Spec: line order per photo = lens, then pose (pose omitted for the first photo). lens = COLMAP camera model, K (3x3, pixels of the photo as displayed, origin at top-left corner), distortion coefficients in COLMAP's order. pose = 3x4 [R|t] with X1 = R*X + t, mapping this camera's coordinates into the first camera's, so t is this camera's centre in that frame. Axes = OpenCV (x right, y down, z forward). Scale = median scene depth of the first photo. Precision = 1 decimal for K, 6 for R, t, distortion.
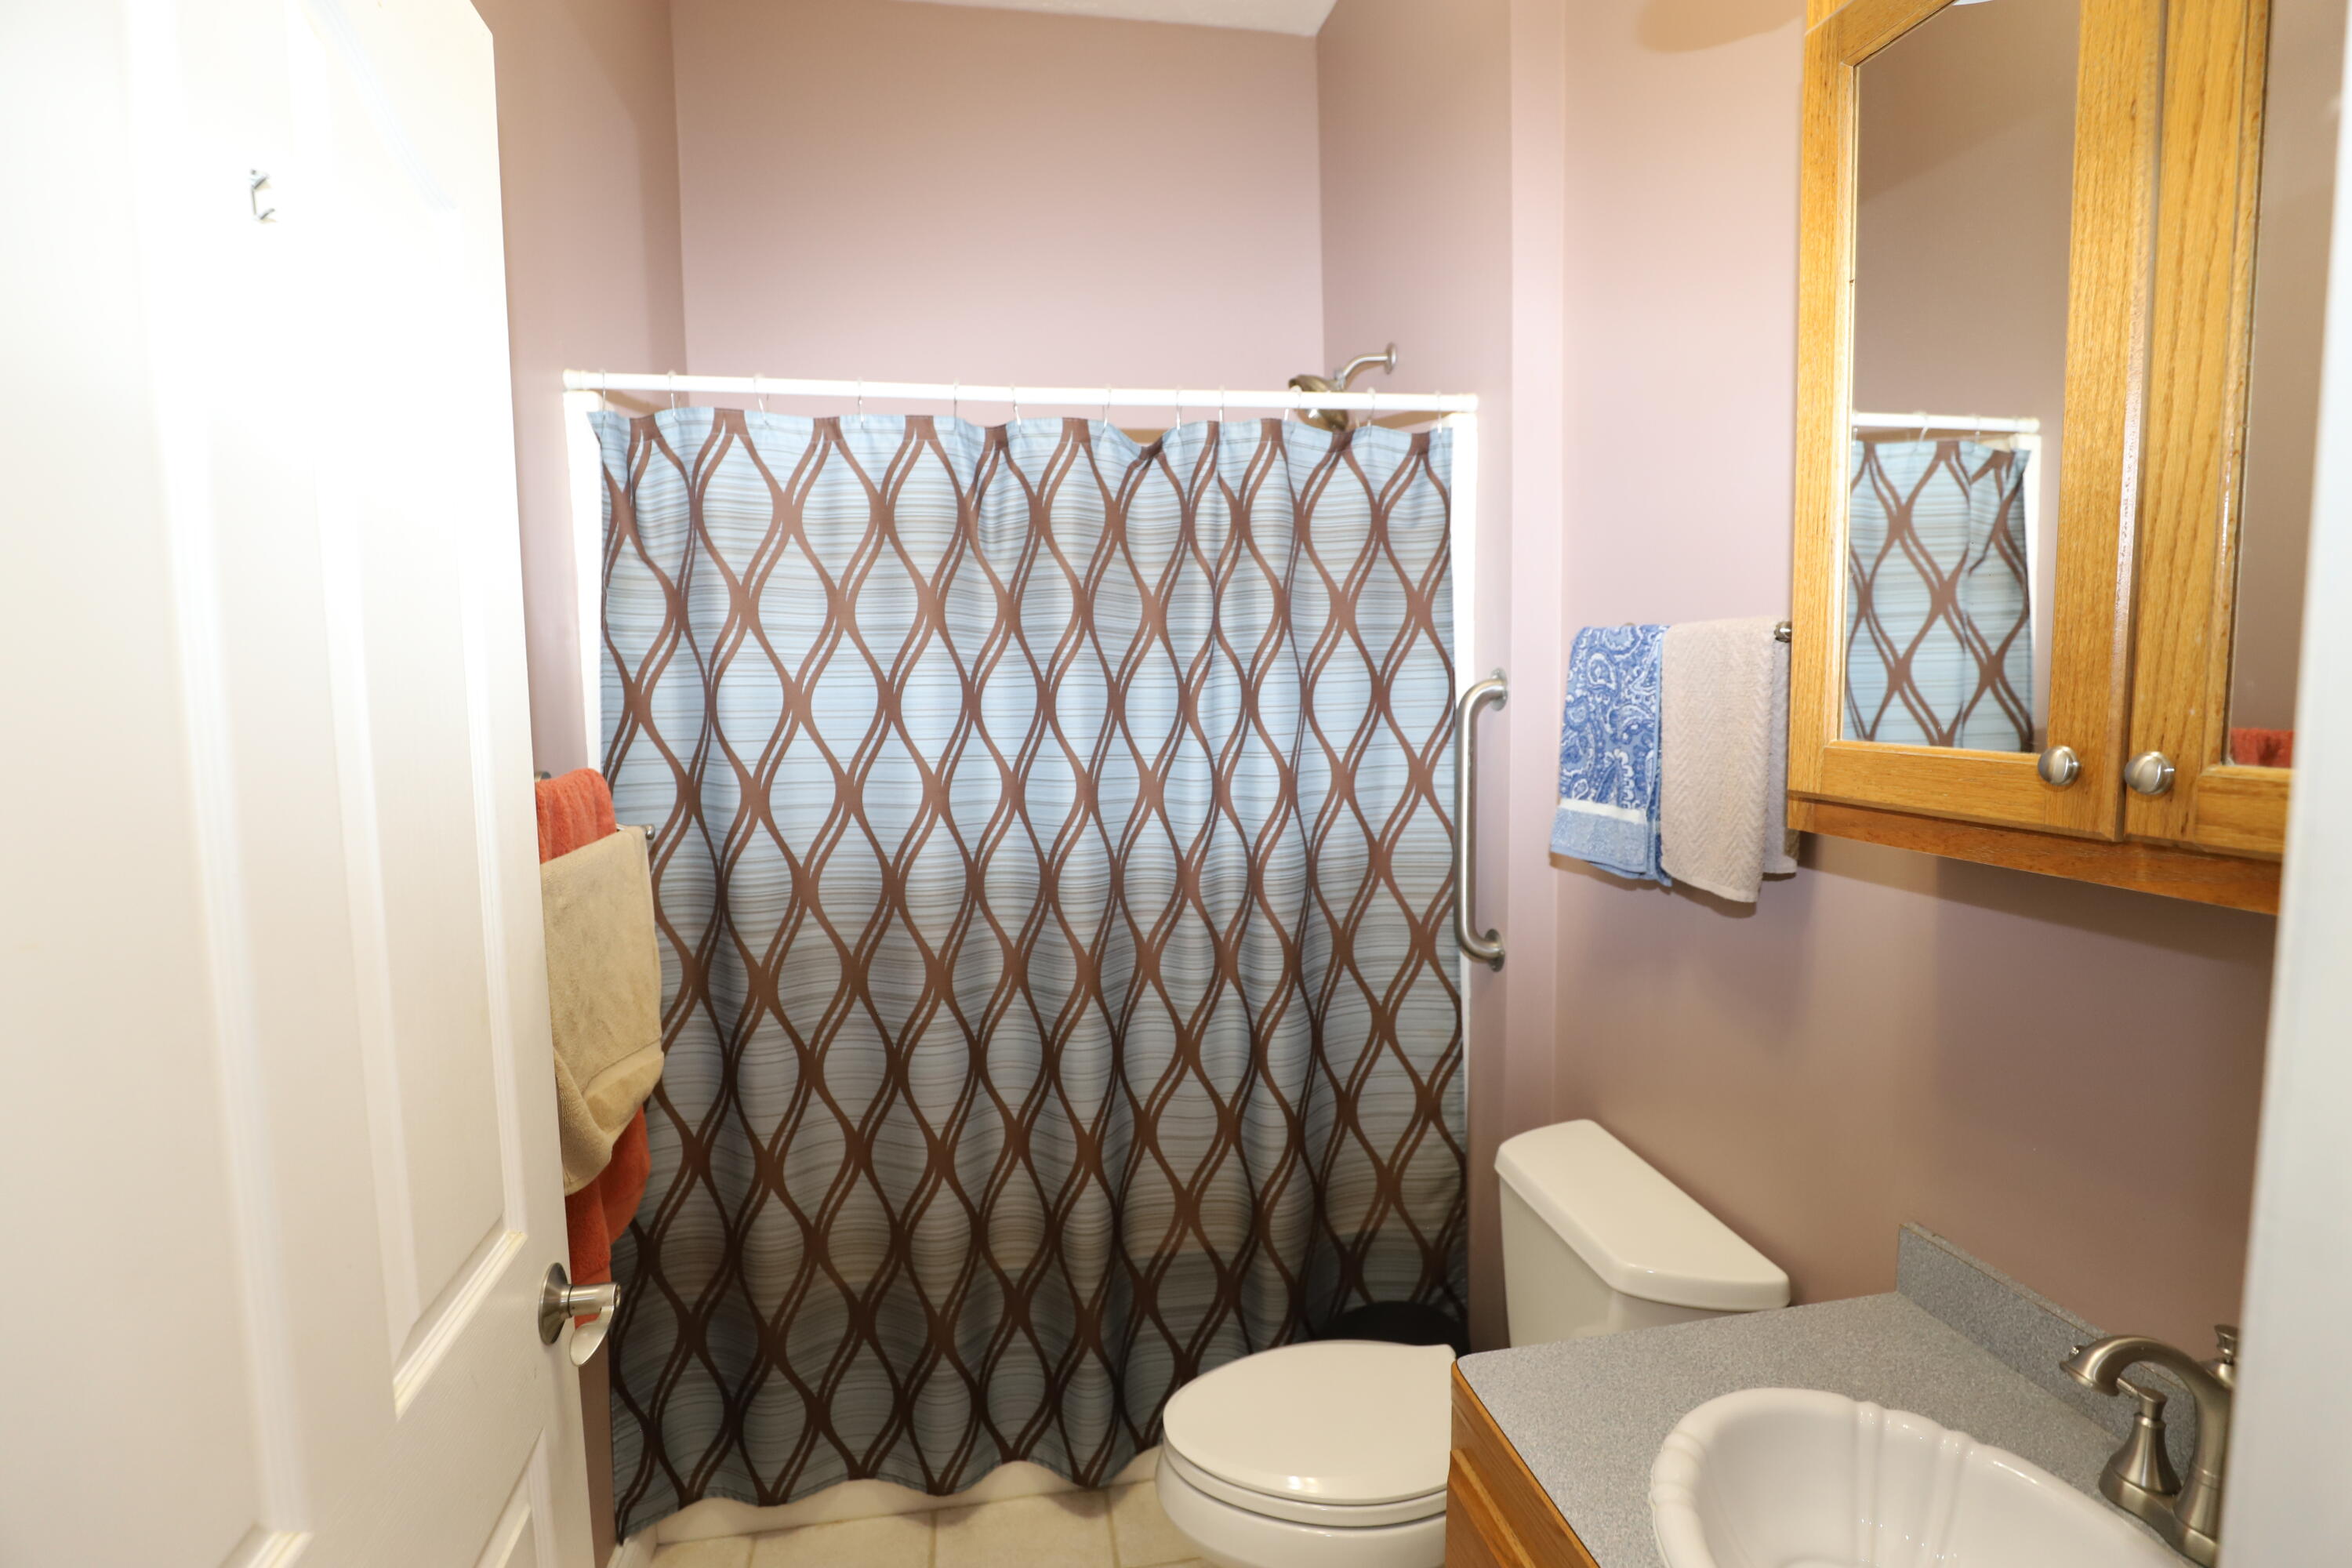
lens RADIAL K [[1127.0, 0, 1182.4], [0, 1127.0, 797.3], [0, 0, 1]] dist [-0.037173, 0.007494]
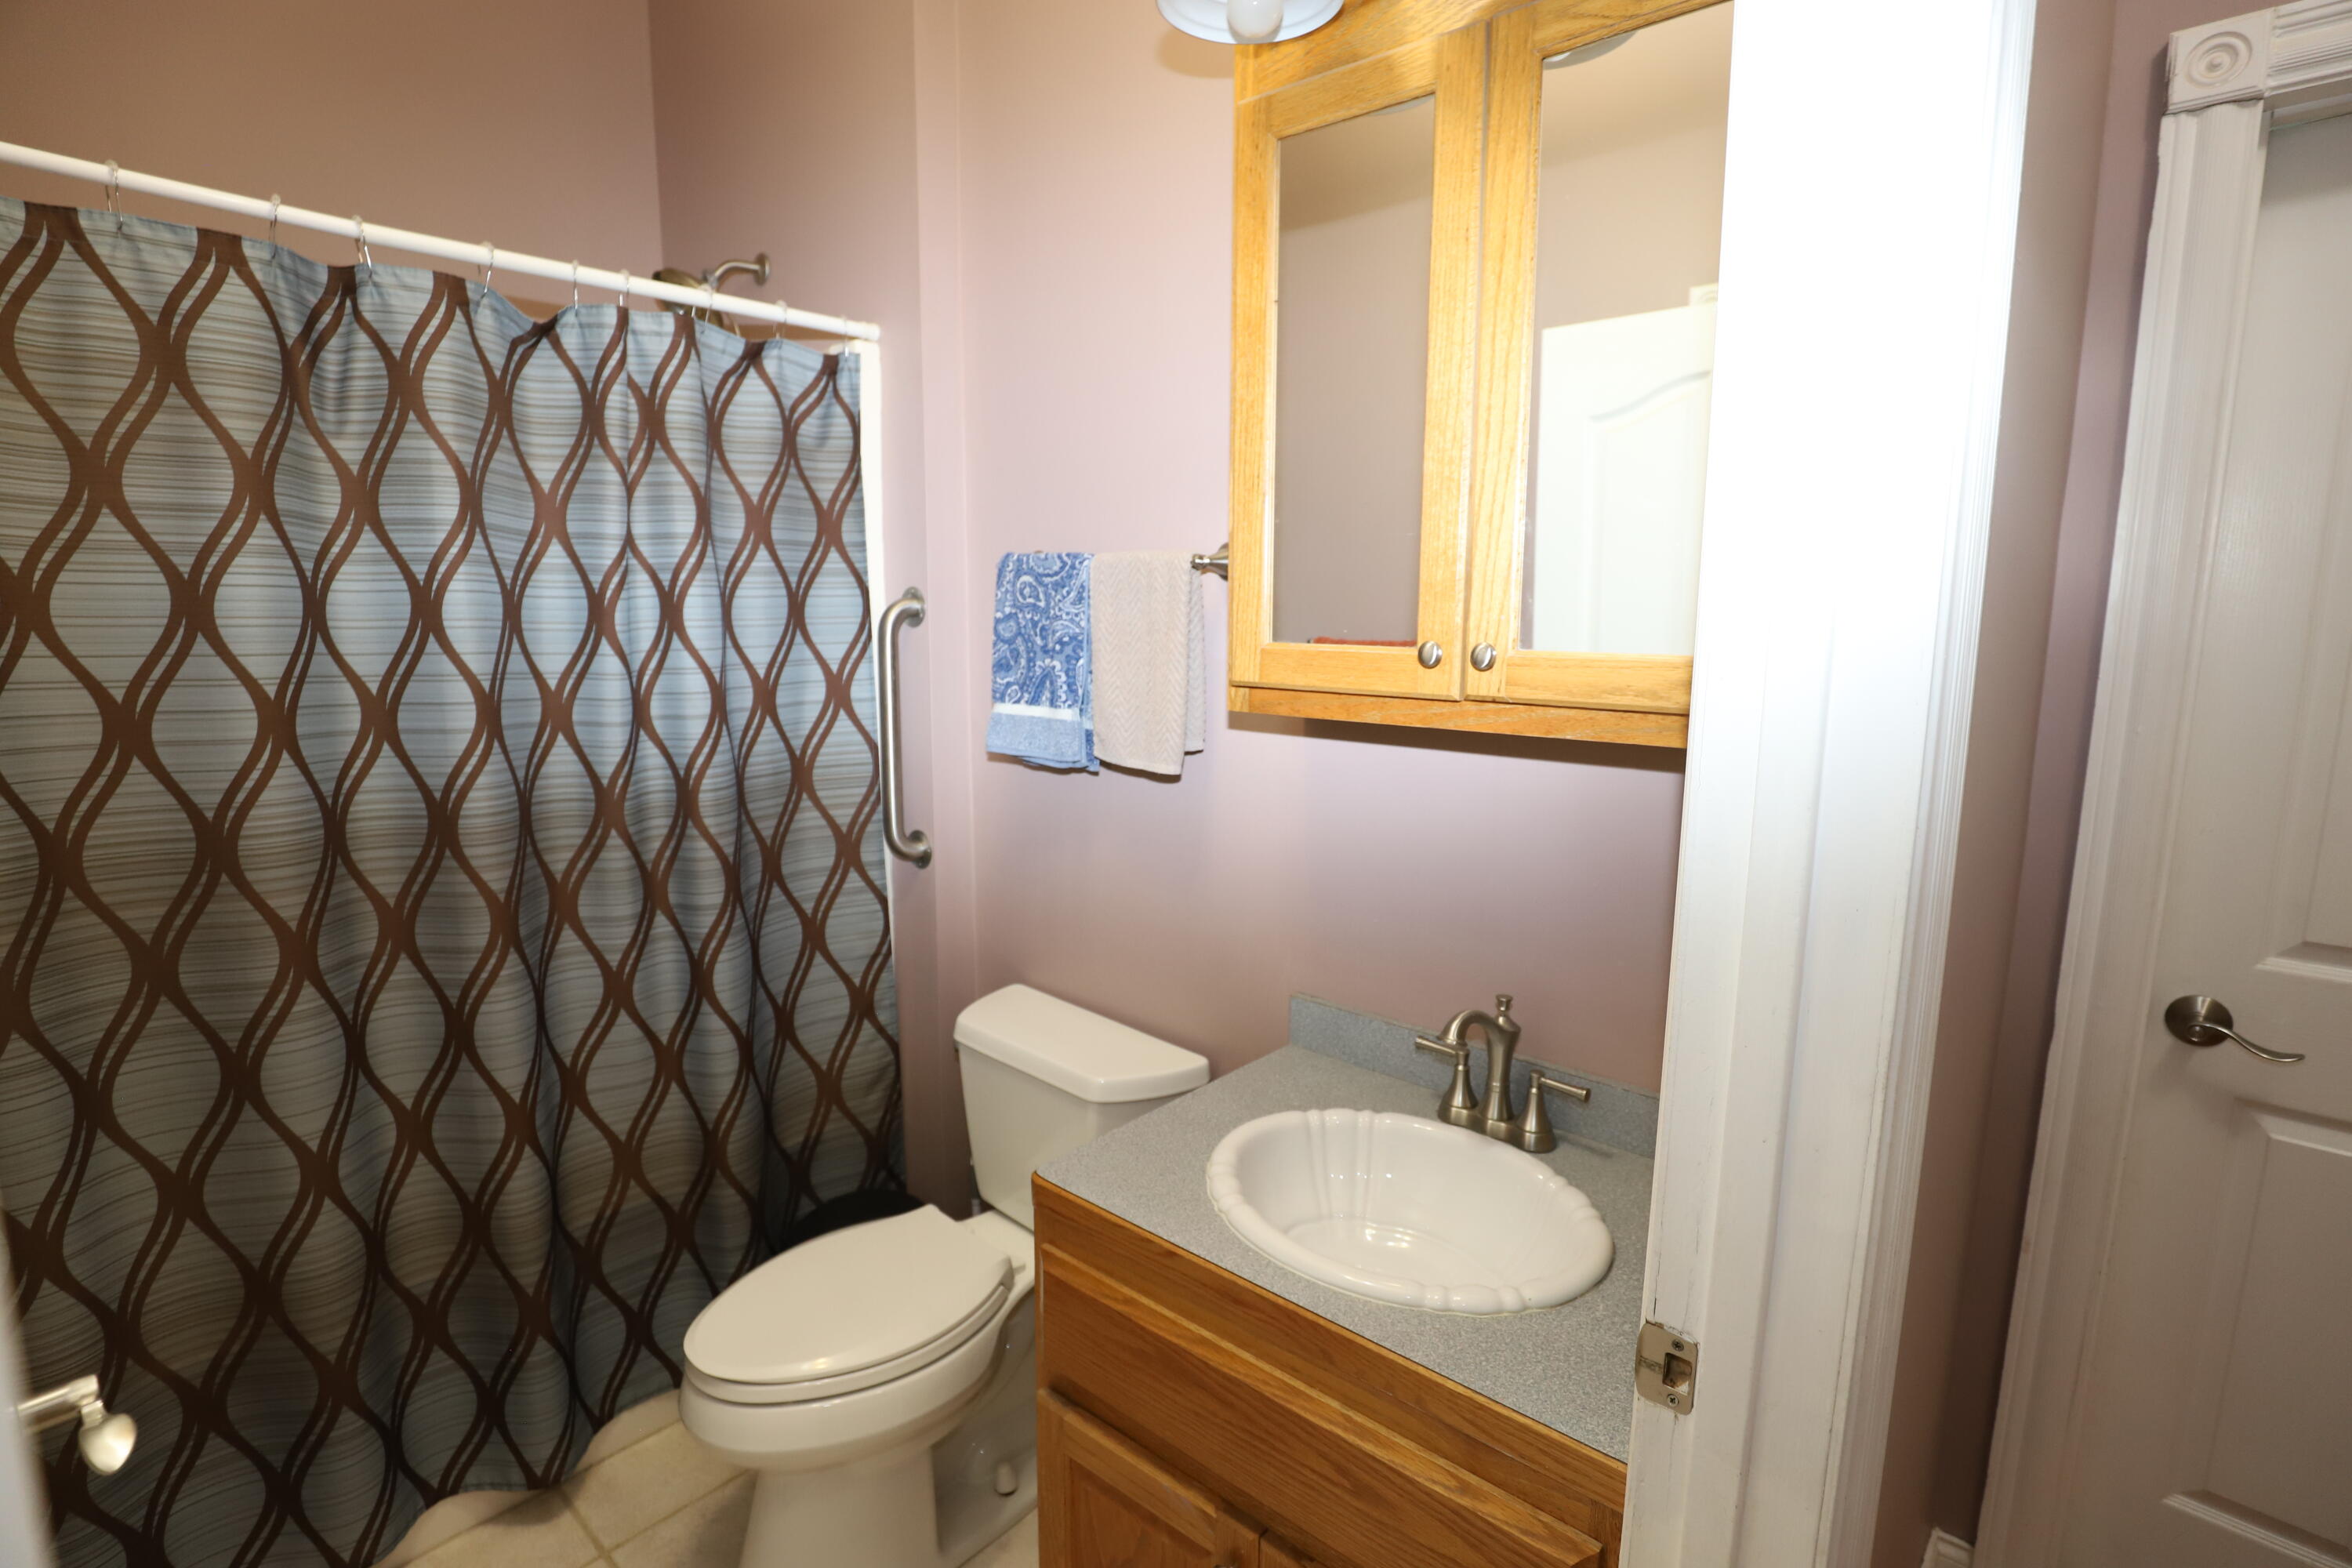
lens RADIAL K [[1127.0, 0, 1182.4], [0, 1127.0, 797.3], [0, 0, 1]] dist [-0.037173, 0.007494]
pose [[0.777591, -0.078275, 0.623879, -0.204432], [0.043143, 0.996525, 0.071257, 0.019453], [-0.627289, -0.028493, 0.778265, -0.006327]]
